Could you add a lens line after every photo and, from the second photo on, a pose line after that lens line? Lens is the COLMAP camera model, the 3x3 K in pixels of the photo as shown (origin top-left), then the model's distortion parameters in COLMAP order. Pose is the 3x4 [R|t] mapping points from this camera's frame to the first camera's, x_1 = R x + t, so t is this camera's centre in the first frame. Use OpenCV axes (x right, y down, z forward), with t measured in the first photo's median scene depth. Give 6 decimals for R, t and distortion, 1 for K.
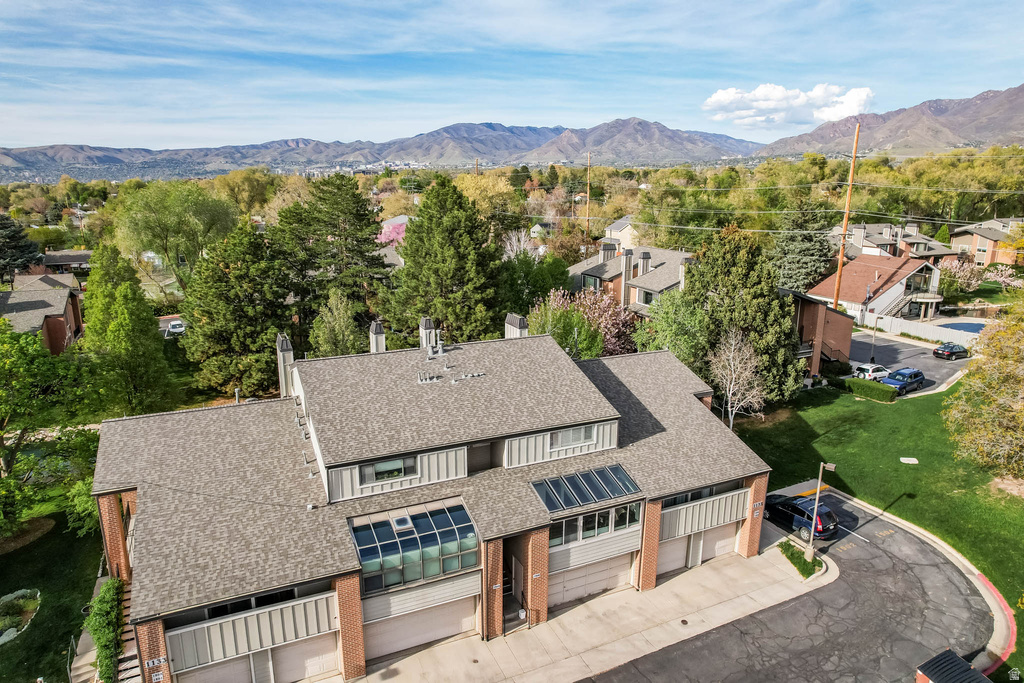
lens RADIAL K [[660.3, 0, 514.4], [0, 660.3, 349.0], [0, 0, 1]] dist [-0.071764, 0.062263]
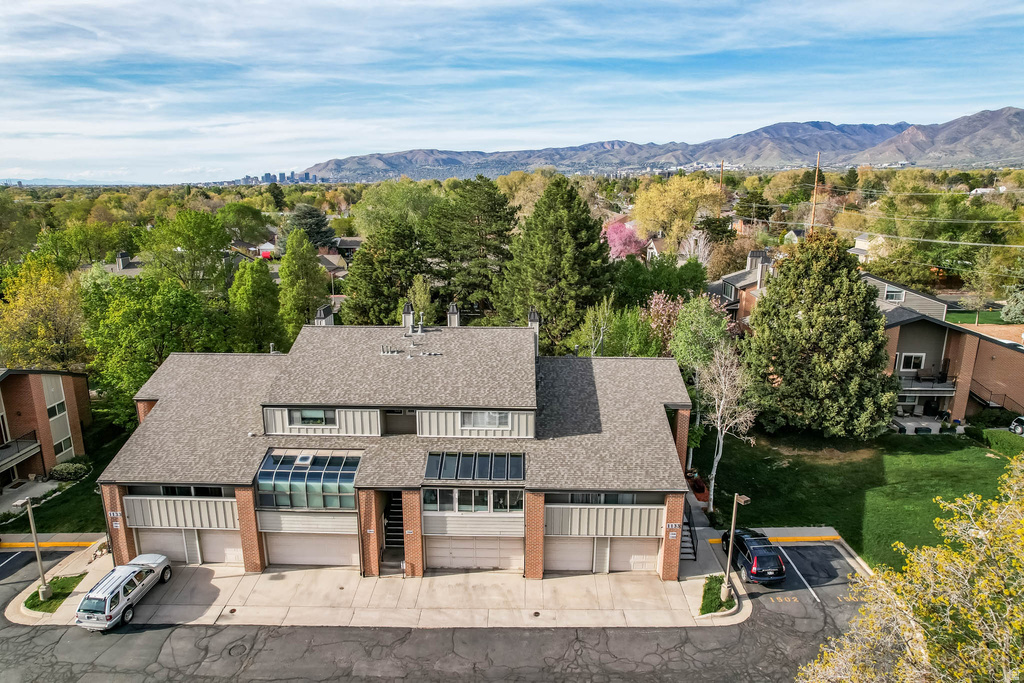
lens RADIAL K [[660.3, 0, 510.8], [0, 660.3, 348.2], [0, 0, 1]] dist [-0.071764, 0.062263]
pose [[0.896432, 0.110141, -0.429276, 0.361809], [-0.111470, 0.993521, 0.022137, -0.006602], [0.428933, 0.028007, 0.902902, 0.028514]]
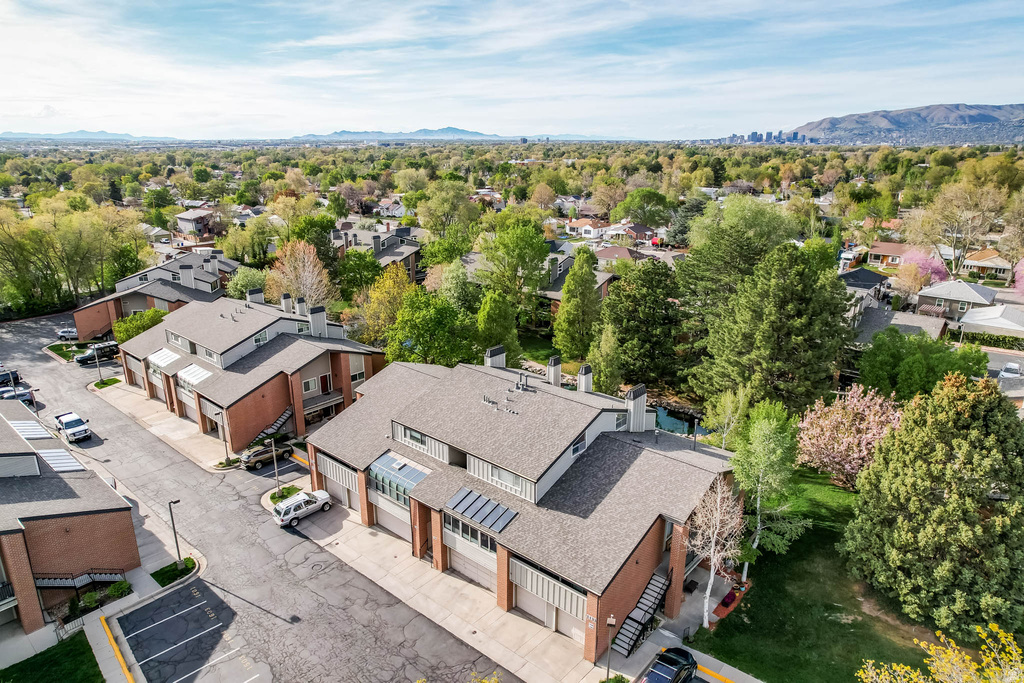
lens RADIAL K [[660.3, 0, 507.6], [0, 660.3, 339.7], [0, 0, 1]] dist [-0.071764, 0.062263]
pose [[0.399126, 0.272582, -0.875441, 0.766394], [-0.231182, 0.953858, 0.191599, -0.255123], [0.887273, 0.125914, 0.443725, 0.224848]]
